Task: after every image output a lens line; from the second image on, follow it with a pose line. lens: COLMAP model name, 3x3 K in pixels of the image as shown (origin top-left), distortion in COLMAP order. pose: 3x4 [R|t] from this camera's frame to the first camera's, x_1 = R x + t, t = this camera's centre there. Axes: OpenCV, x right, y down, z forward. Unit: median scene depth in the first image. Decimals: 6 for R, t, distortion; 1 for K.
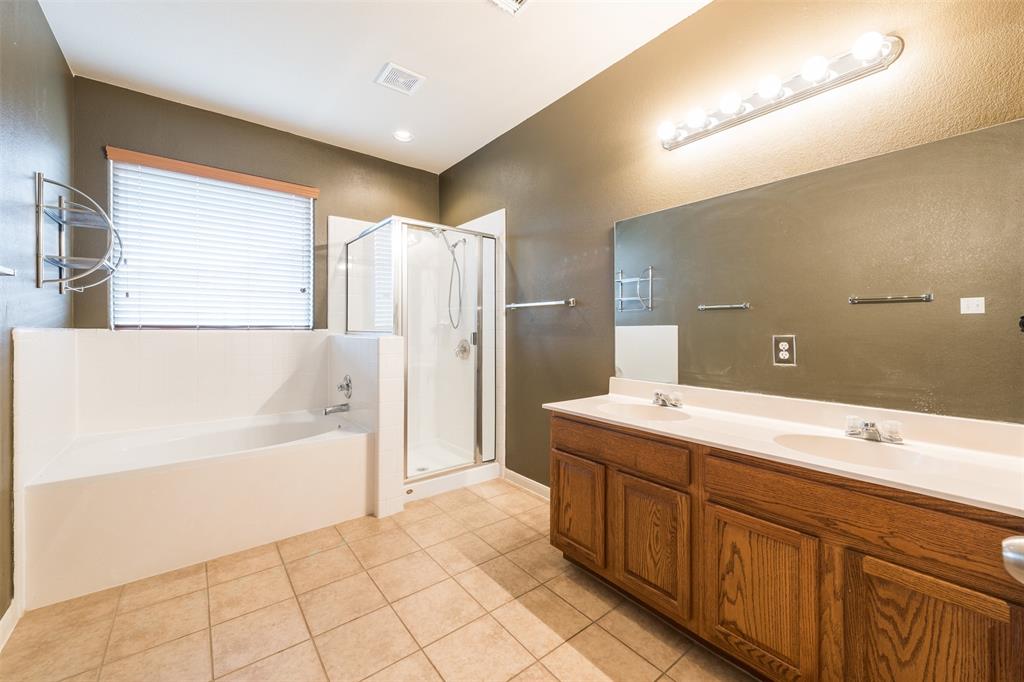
lens RADIAL K [[399.1, 0, 516.9], [0, 399.1, 329.8], [0, 0, 1]] dist [0.007138, -0.001121]
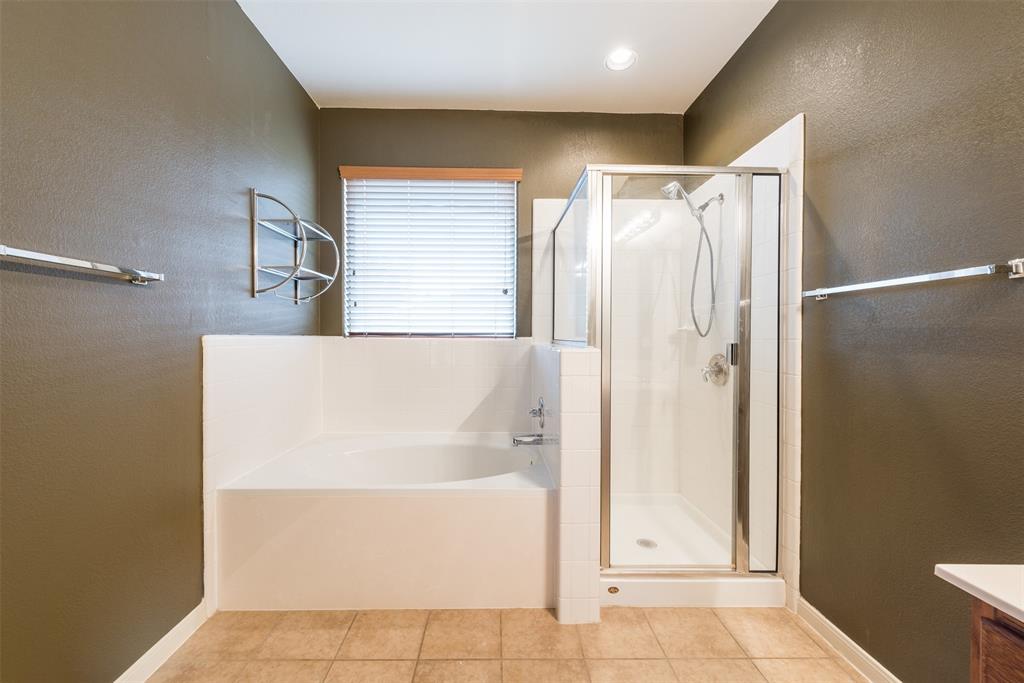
lens RADIAL K [[399.1, 0, 501.8], [0, 399.1, 339.9], [0, 0, 1]] dist [0.007138, -0.001121]
pose [[0.782749, 0.007070, -0.622297, -0.009247], [-0.004072, 0.999972, 0.006239, -0.000988], [0.622324, -0.002349, 0.782756, 0.352637]]
